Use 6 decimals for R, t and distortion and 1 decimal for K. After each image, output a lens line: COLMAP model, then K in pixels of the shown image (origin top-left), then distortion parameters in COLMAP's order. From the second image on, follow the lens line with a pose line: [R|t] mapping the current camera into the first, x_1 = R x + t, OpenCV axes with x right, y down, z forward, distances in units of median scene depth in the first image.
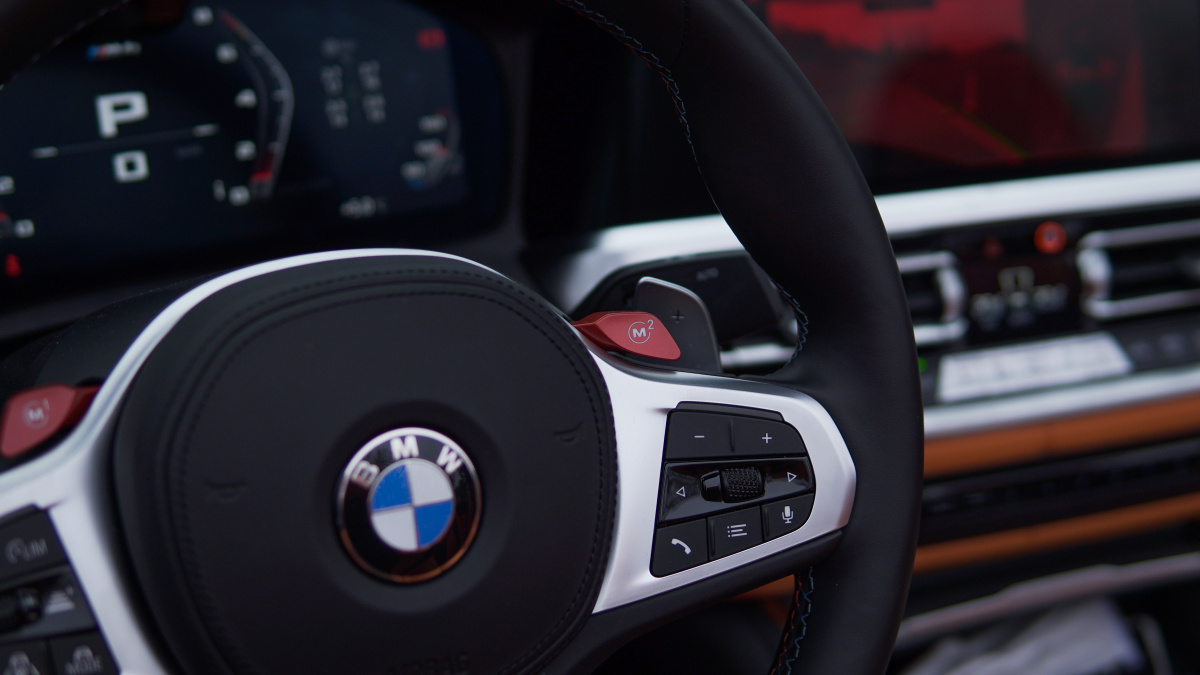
lens RADIAL K [[1895.1, 0, 579.5], [0, 1895.1, 337.9], [0, 0, 1]] dist [-0.122566, -0.054230]
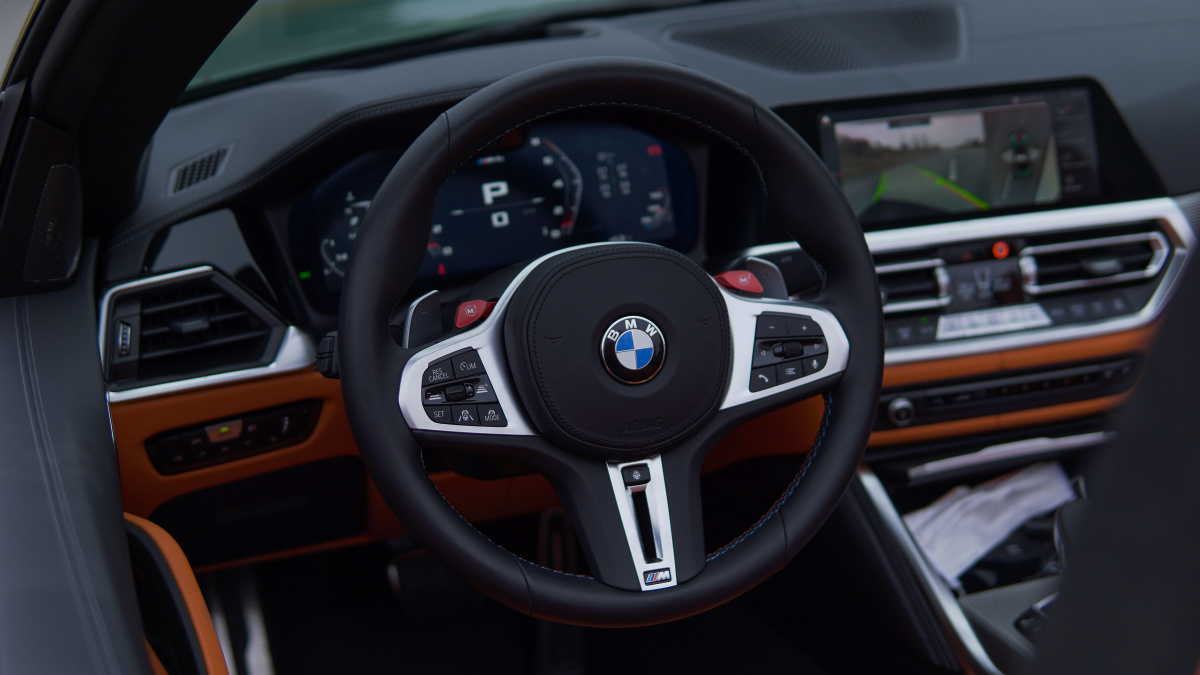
lens RADIAL K [[1616.4, 0, 600.0], [0, 1616.4, 337.5], [0, 0, 1]] dist [-0.118459, -0.440638]
pose [[0.989150, -0.019706, -0.145584, 0.103979], [0.011640, 0.998360, -0.056053, 0.124305], [0.146449, 0.053750, 0.987757, -0.624292]]
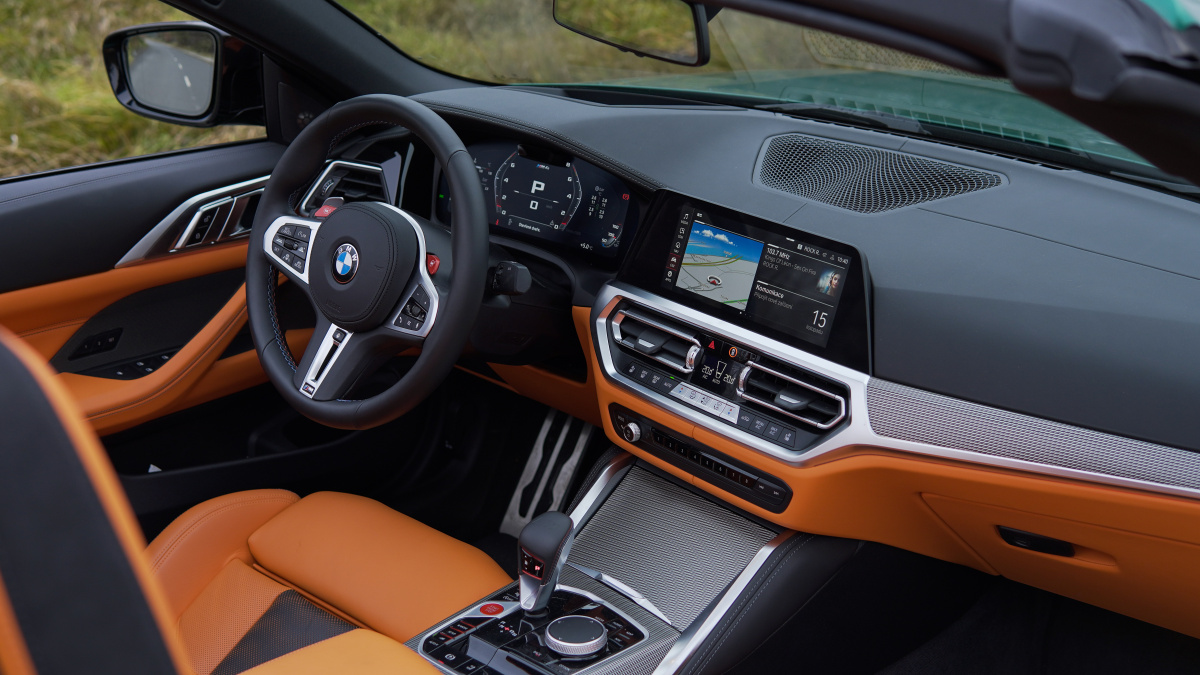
lens RADIAL K [[1616.4, 0, 600.0], [0, 1616.4, 337.5], [0, 0, 1]] dist [-0.118459, -0.440638]
pose [[0.332990, 0.307071, -0.891530, 2.108667], [-0.391690, 0.905100, 0.165447, -0.359633], [0.857728, 0.294111, 0.421665, 0.067771]]
